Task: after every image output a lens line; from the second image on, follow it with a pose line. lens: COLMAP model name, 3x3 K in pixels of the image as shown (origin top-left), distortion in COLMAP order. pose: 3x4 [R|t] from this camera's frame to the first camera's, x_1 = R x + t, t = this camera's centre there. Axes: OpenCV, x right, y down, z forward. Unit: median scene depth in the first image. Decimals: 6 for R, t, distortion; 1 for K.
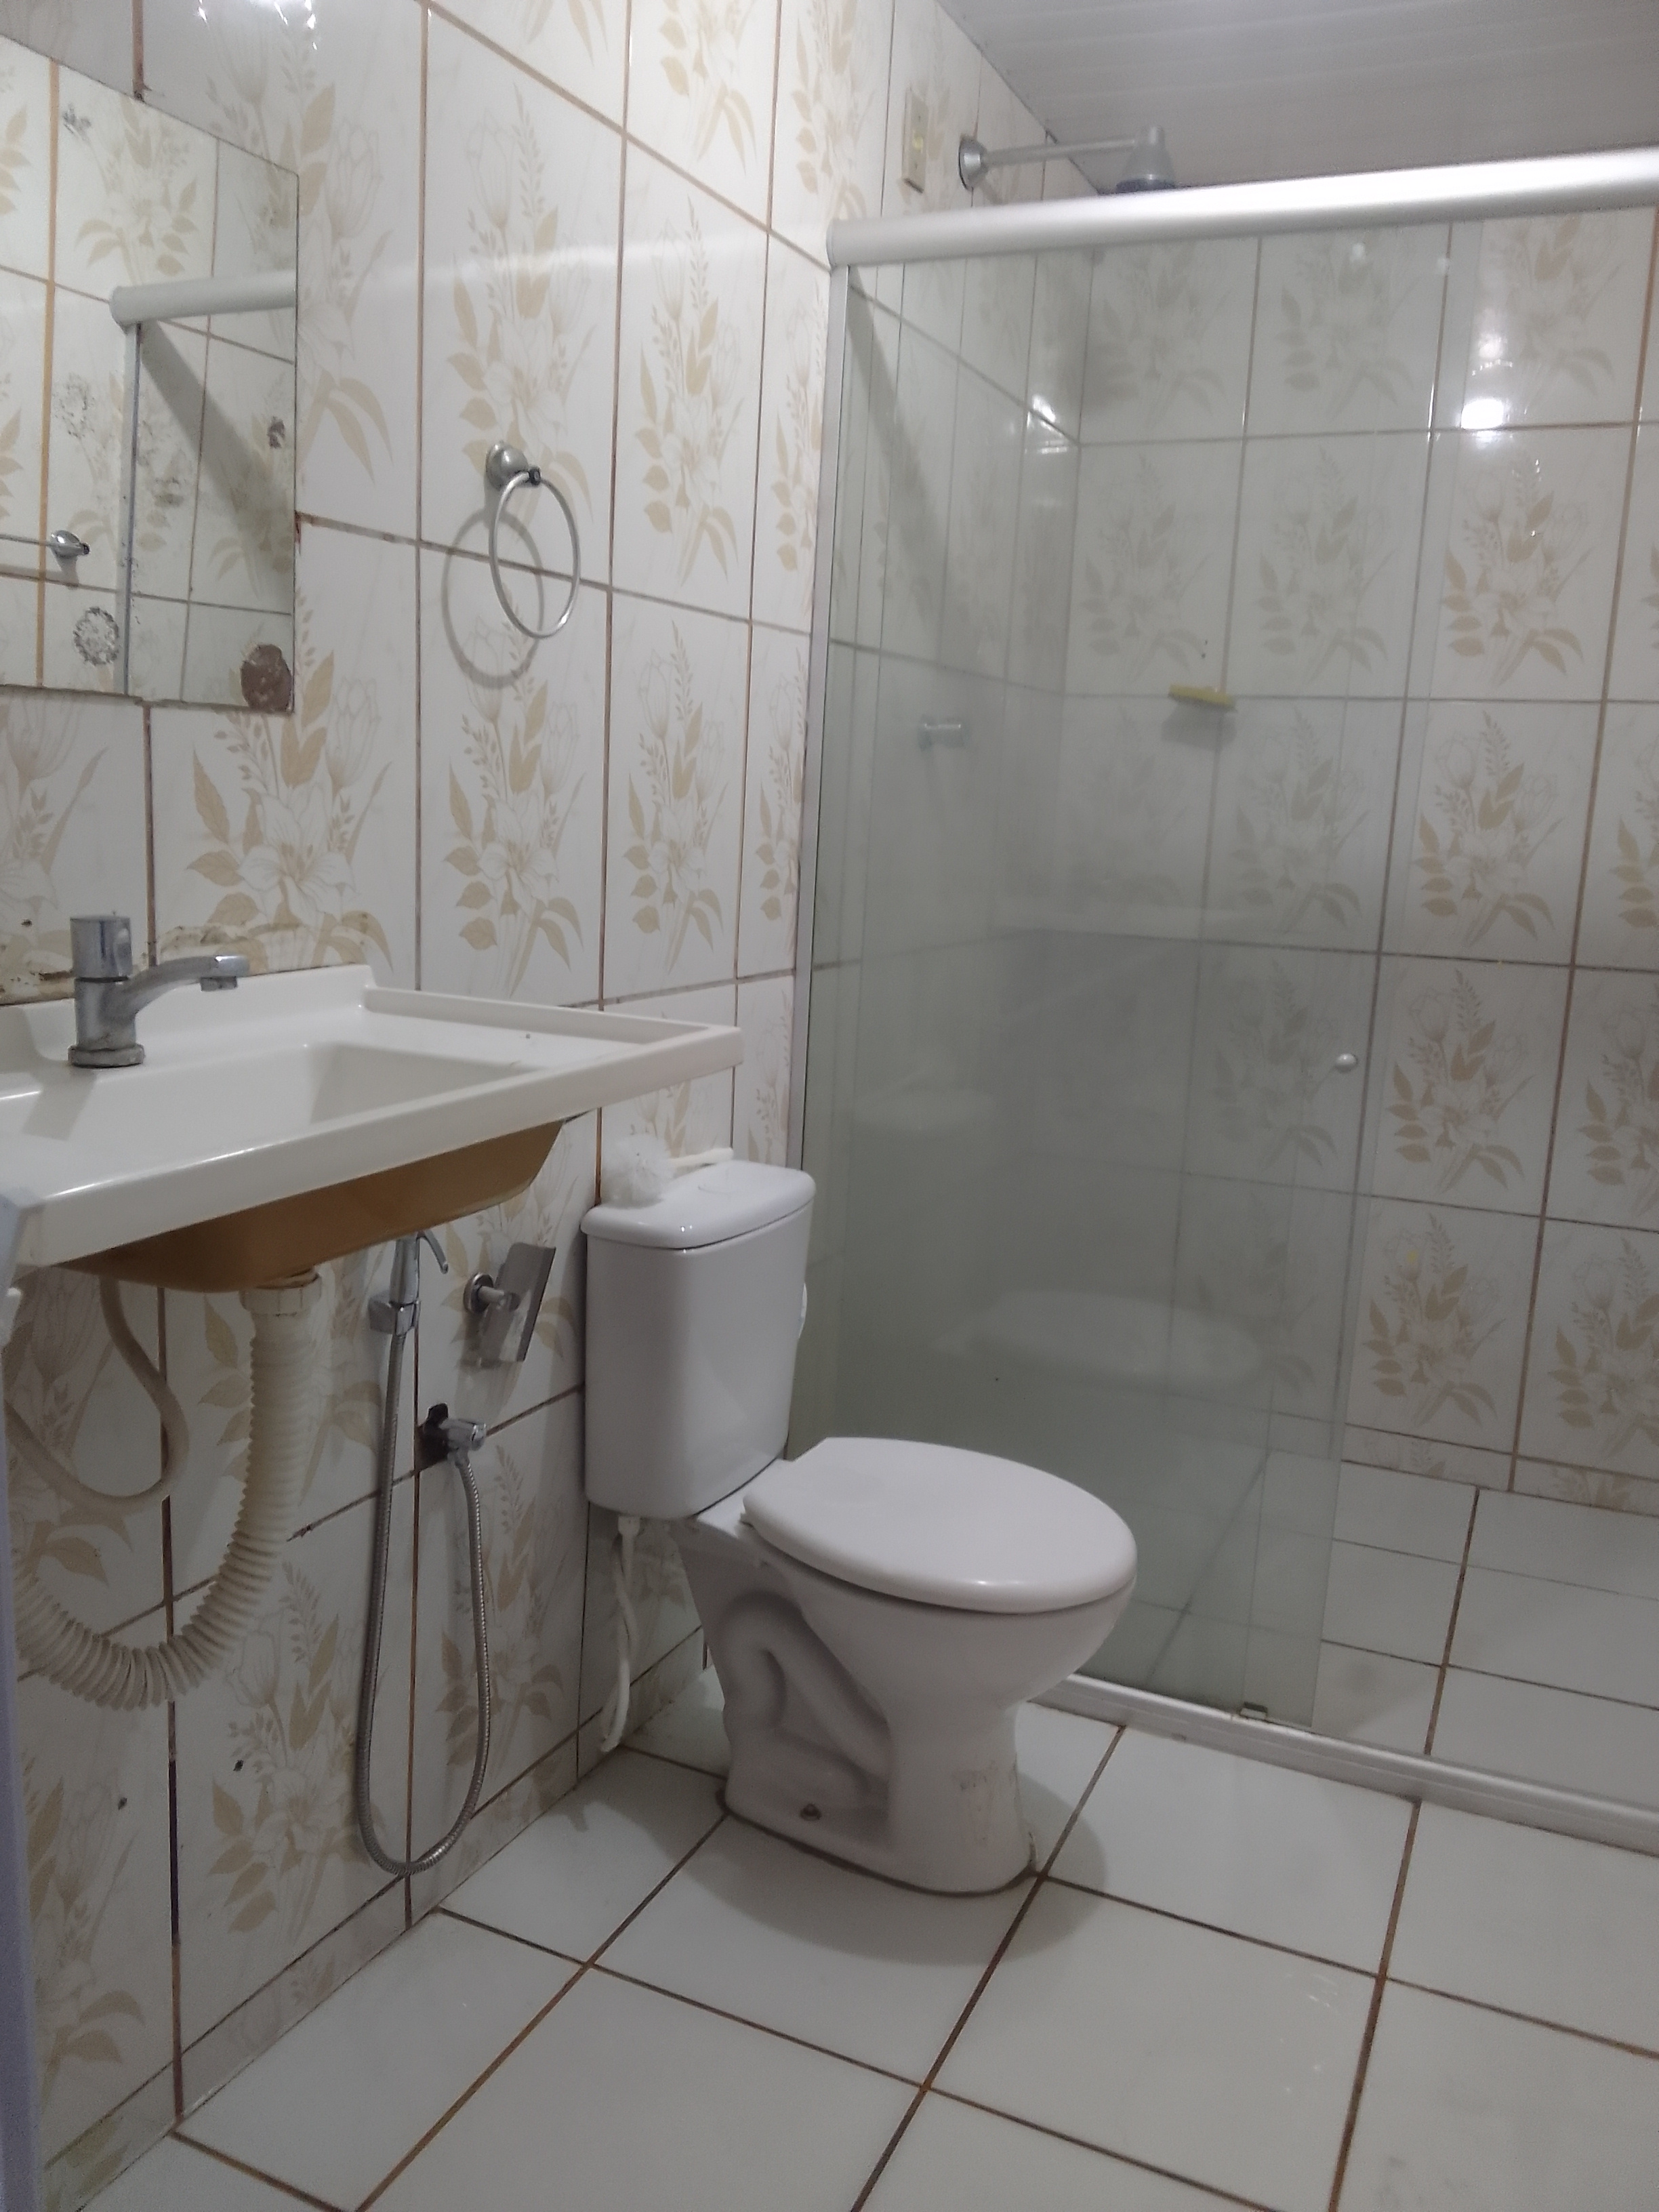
lens RADIAL K [[1721.1, 0, 839.7], [0, 1721.1, 1105.0], [0, 0, 1]] dist [0.094384, -0.177554]
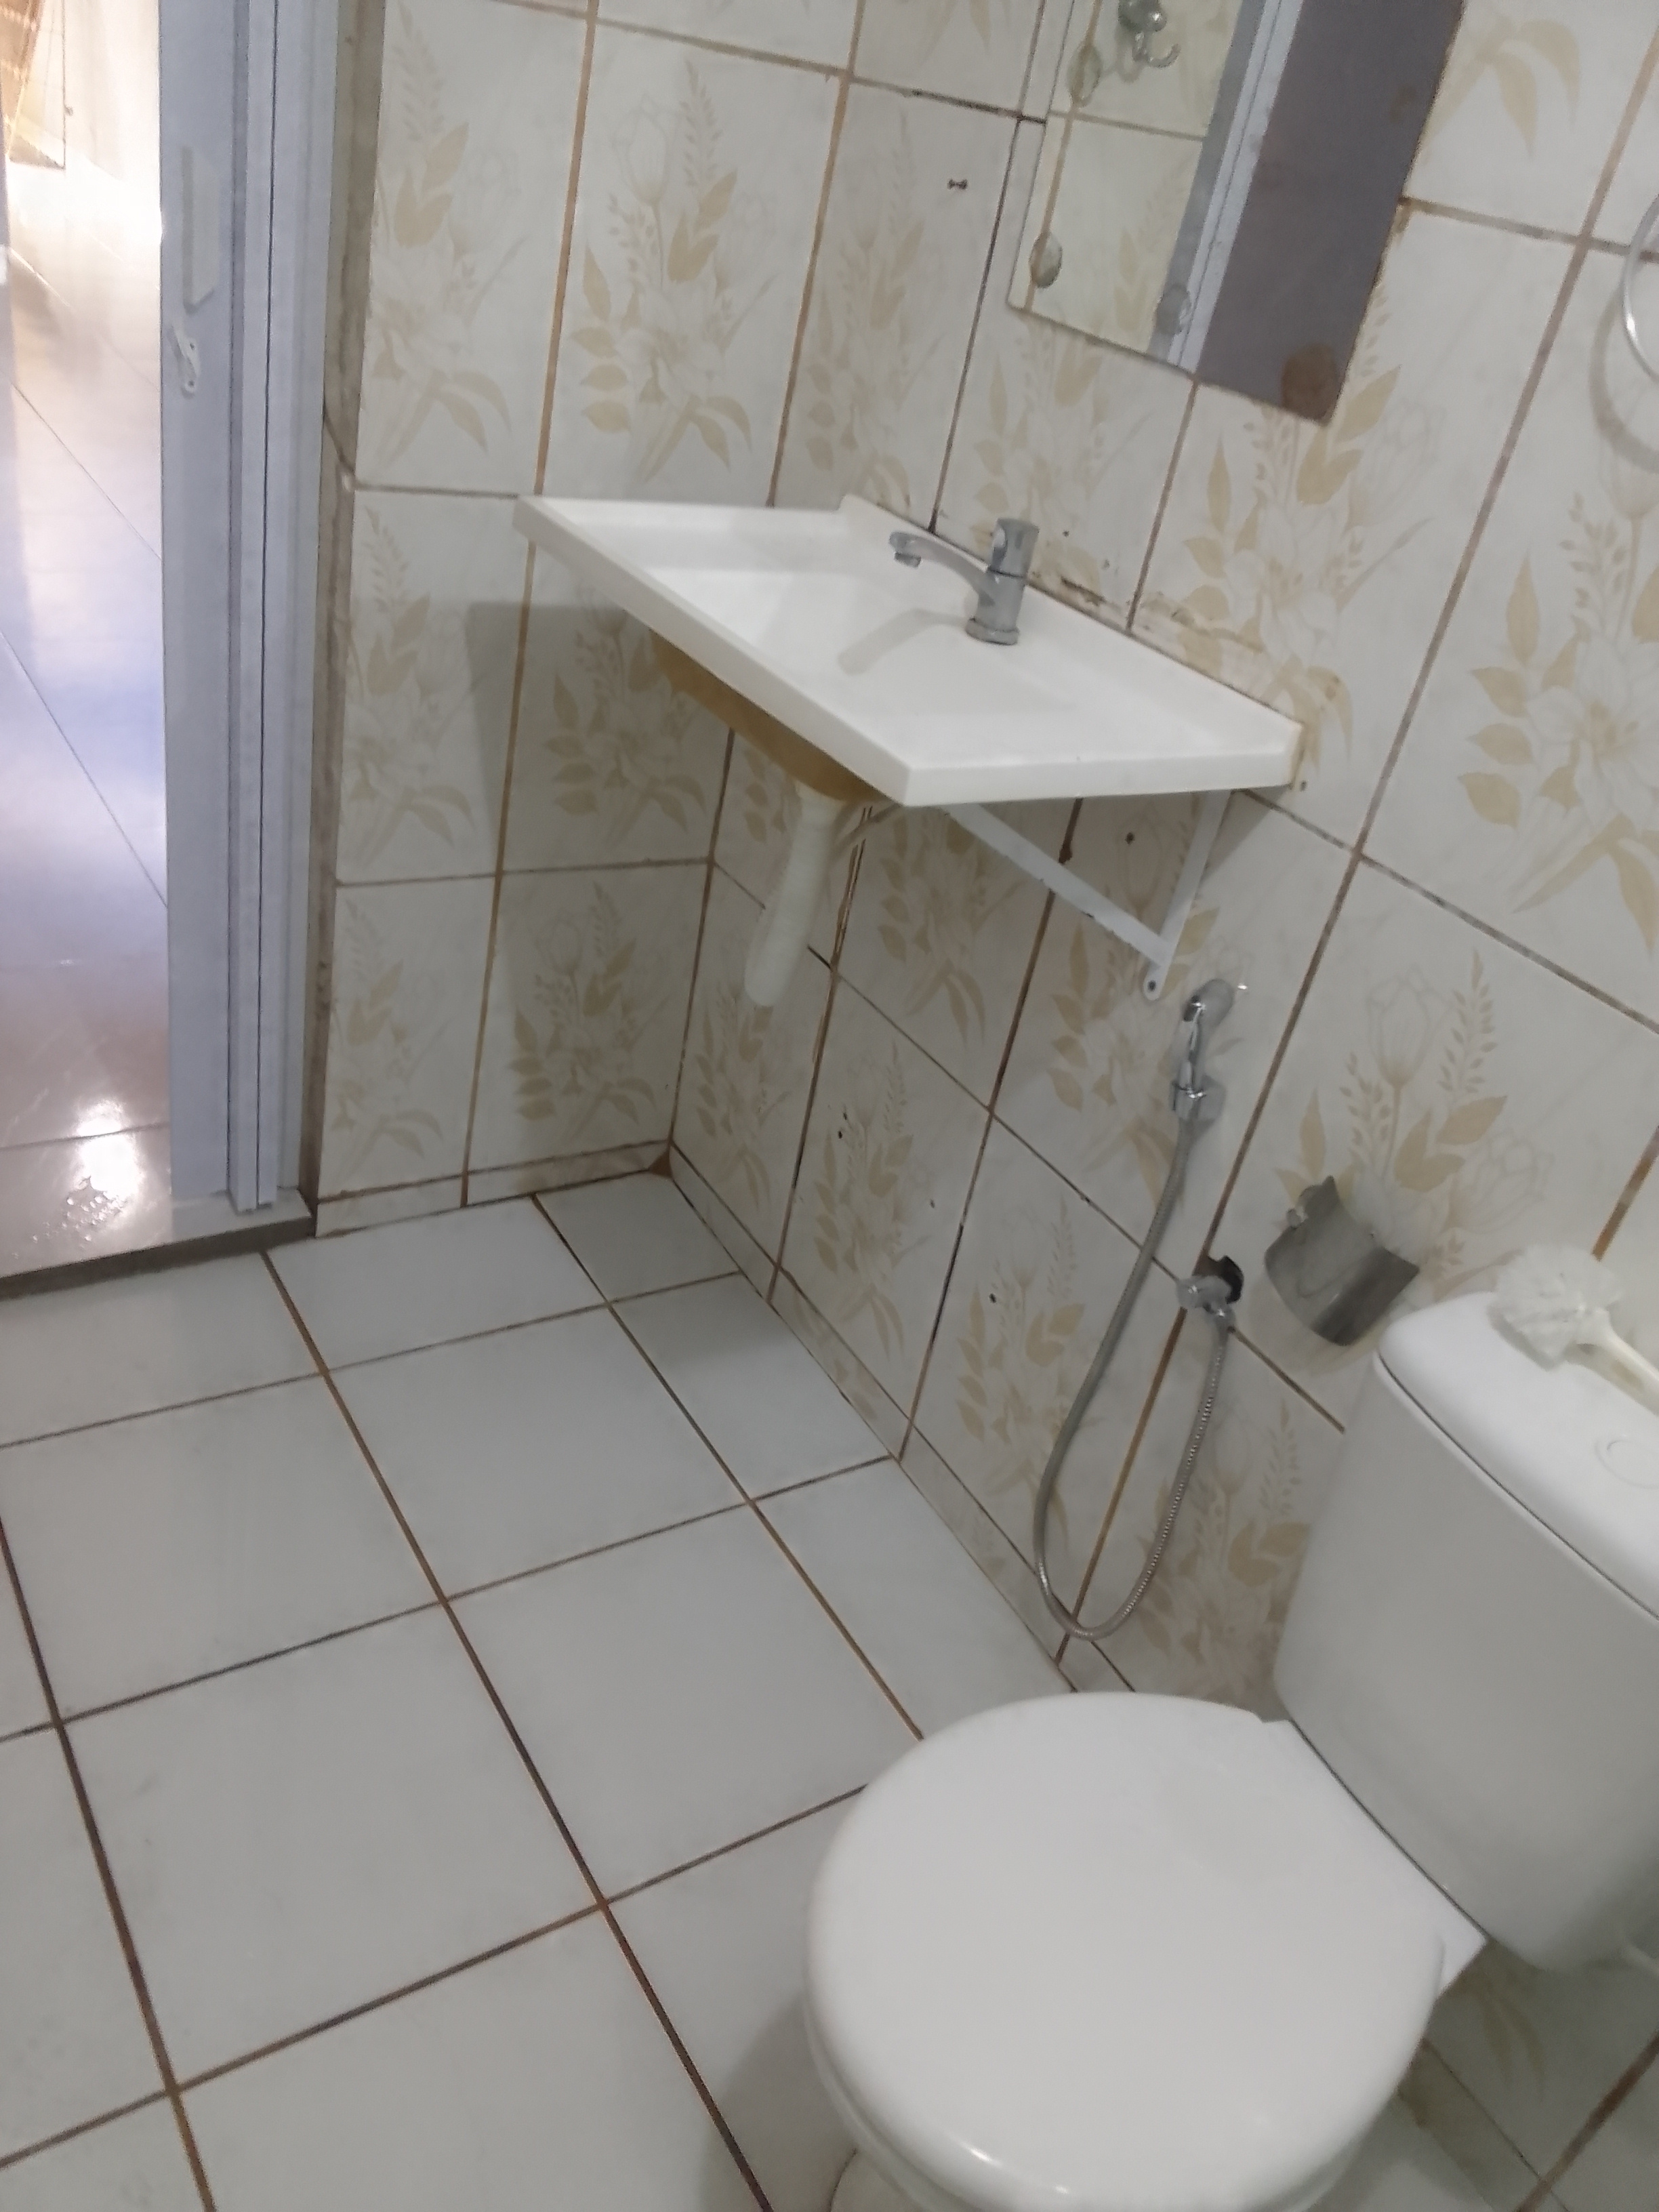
lens RADIAL K [[1721.1, 0, 839.7], [0, 1721.1, 1105.0], [0, 0, 1]] dist [0.094384, -0.177554]
pose [[-0.521085, 0.300533, -0.798843, 0.666304], [-0.363204, 0.768903, 0.526186, -0.336375], [0.772369, 0.564330, -0.291509, 1.259498]]
